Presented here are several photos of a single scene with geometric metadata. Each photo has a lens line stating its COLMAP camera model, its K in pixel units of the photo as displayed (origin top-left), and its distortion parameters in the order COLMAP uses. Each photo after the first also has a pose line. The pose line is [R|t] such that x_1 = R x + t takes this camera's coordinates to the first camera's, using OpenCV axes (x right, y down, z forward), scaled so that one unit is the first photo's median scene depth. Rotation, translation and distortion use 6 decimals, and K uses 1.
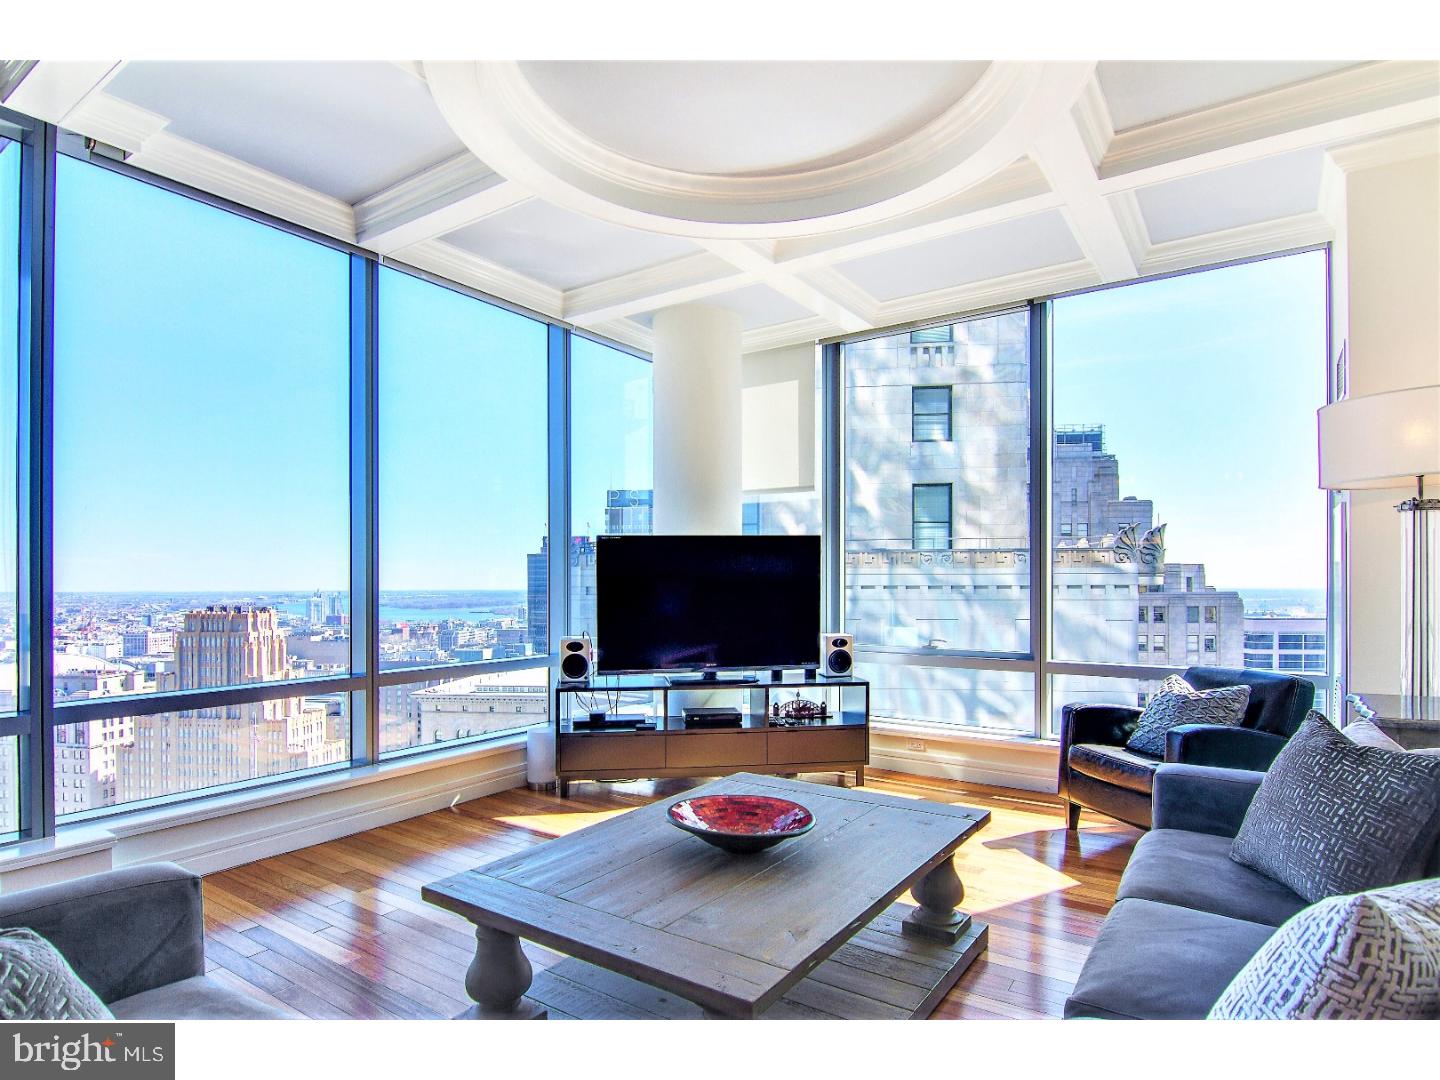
lens RADIAL K [[800.2, 0, 698.0], [0, 800.2, 585.4], [0, 0, 1]] dist [0.001597, -0.001224]
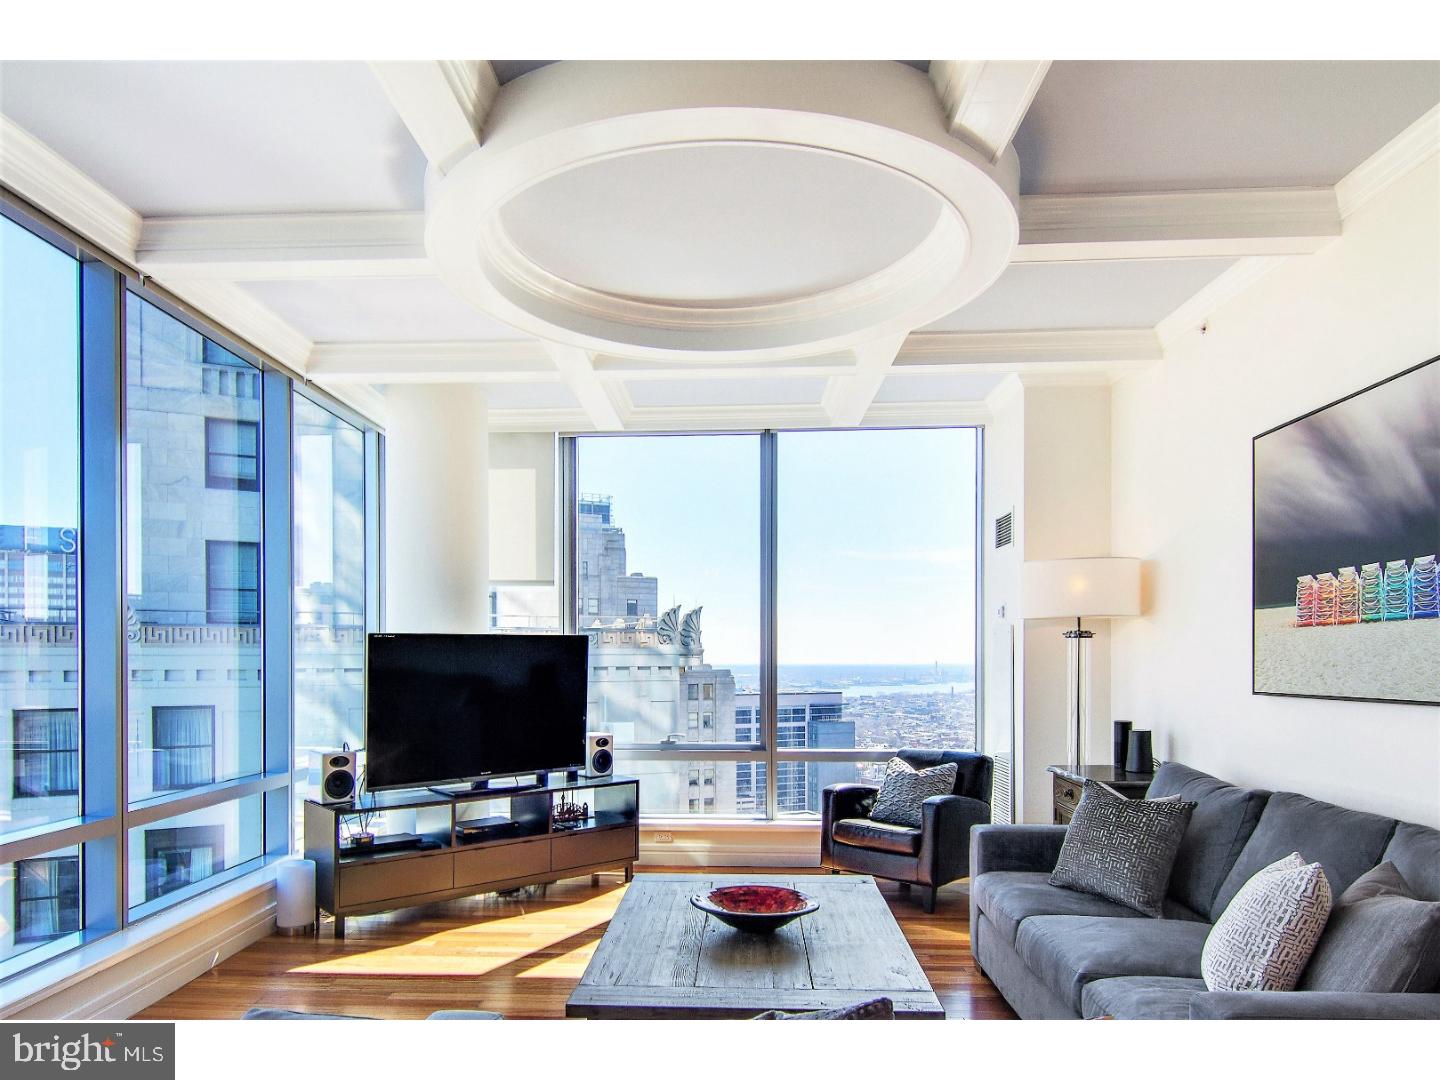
lens RADIAL K [[935.1, 0, 685.8], [0, 935.1, 660.9], [0, 0, 1]] dist [0.017487, 0.000007]
pose [[0.847820, 0.000120, 0.530284, -0.358718], [0.000680, 0.999999, -0.001314, -0.029177], [-0.530283, 0.001475, 0.847819, -0.047858]]
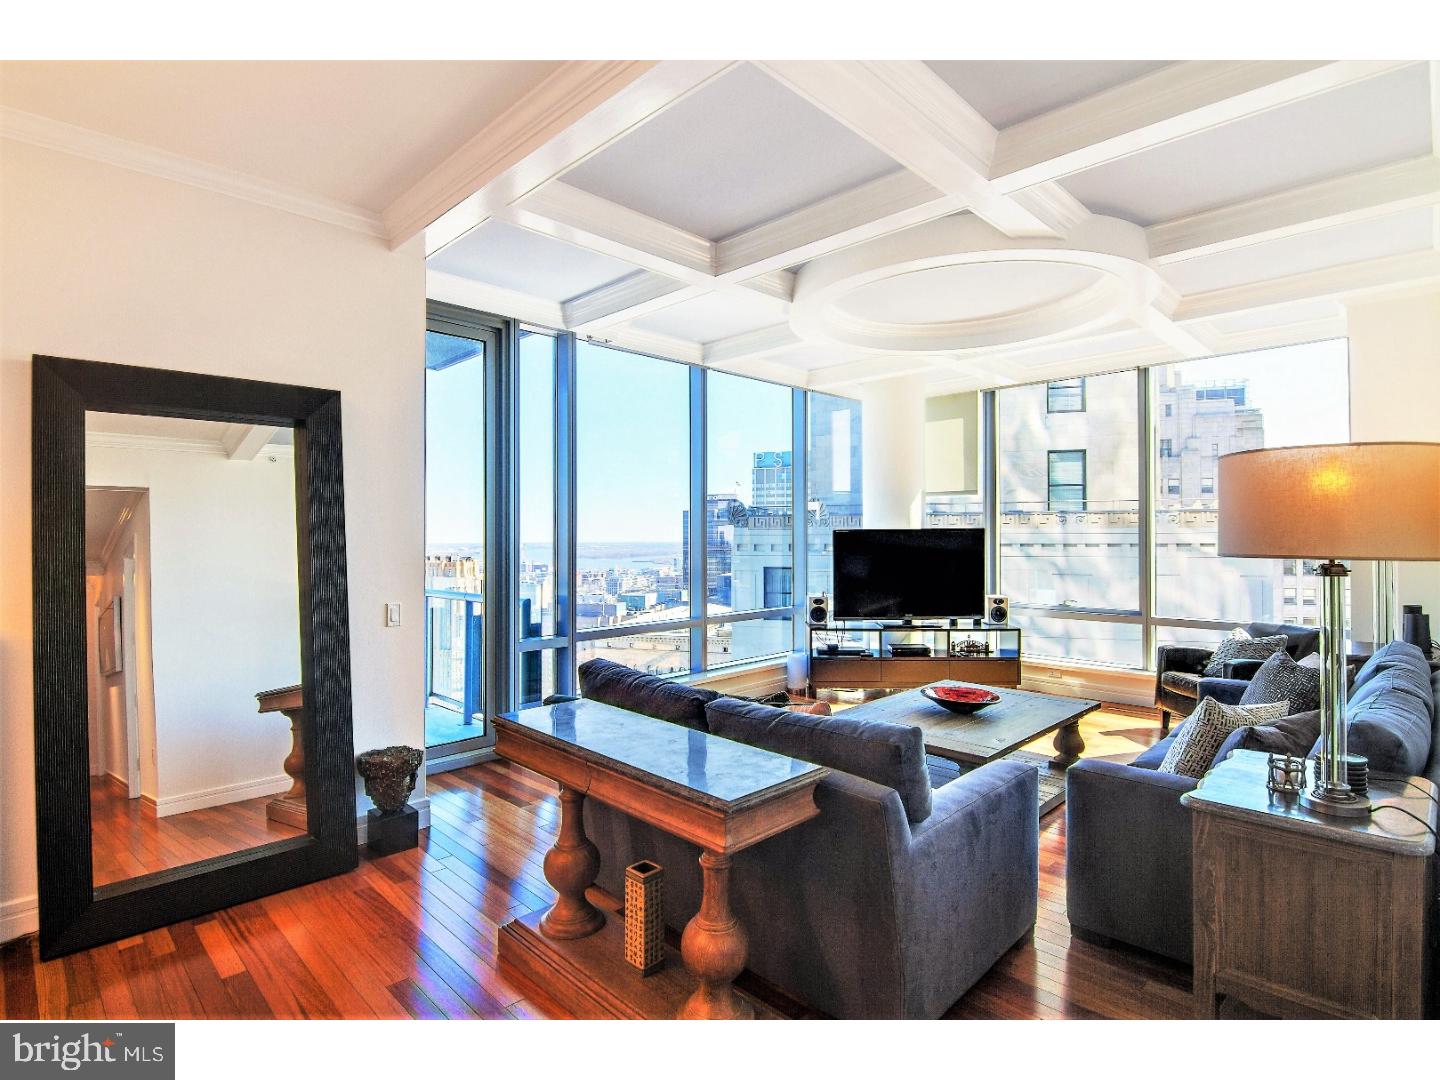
lens RADIAL K [[727.8, 0, 710.3], [0, 727.8, 532.2], [0, 0, 1]] dist [0.000528, -0.001182]
pose [[0.985514, -0.002210, -0.169578, -0.116916], [0.000960, 0.999972, -0.007450, -0.045593], [0.169590, 0.007179, 0.985489, -0.403746]]
